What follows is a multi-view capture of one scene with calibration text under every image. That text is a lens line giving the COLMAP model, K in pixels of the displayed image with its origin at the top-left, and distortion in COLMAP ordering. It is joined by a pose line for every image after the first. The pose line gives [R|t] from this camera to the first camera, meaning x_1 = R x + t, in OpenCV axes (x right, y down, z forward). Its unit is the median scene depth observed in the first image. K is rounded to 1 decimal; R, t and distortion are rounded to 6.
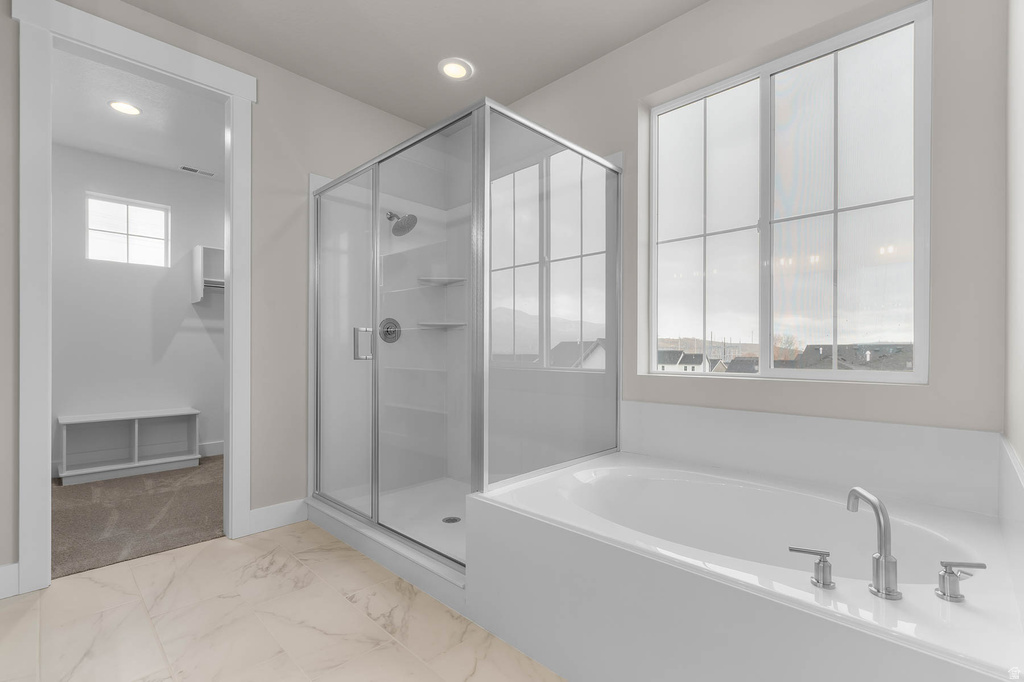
lens RADIAL K [[460.6, 0, 518.3], [0, 460.6, 351.4], [0, 0, 1]] dist [0.000469, -0.000636]
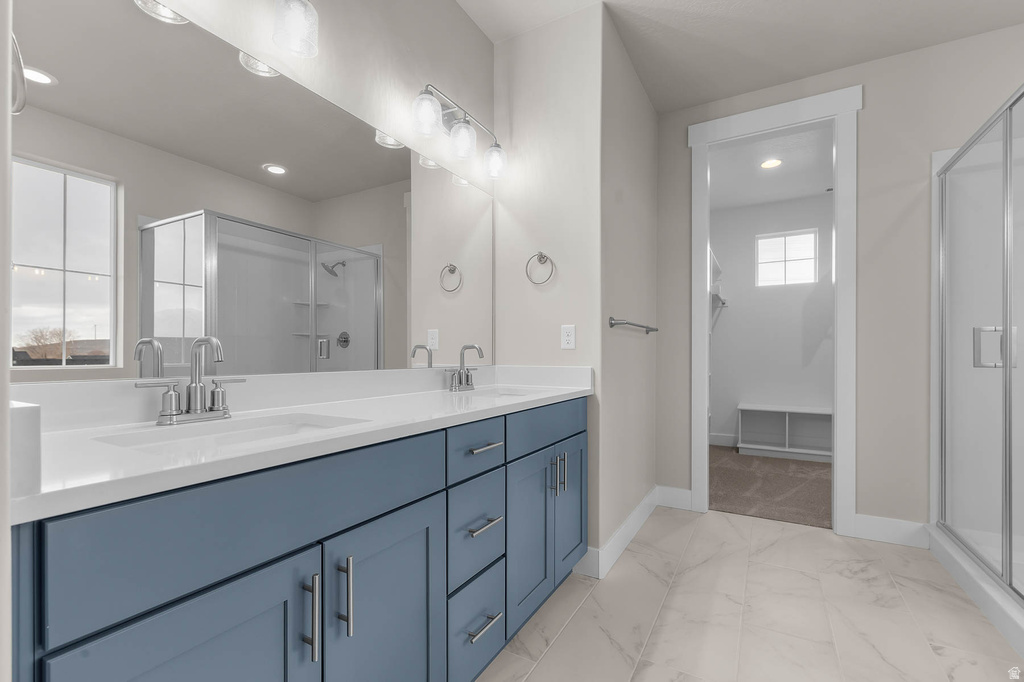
lens RADIAL K [[437.6, 0, 517.2], [0, 437.6, 354.3], [0, 0, 1]] dist [-0.000499, 0.000102]
pose [[0.248775, -0.003590, -0.968555, 0.162722], [-0.002568, 0.999987, -0.004366, 0.000769], [0.968558, 0.003573, 0.248762, 0.037054]]
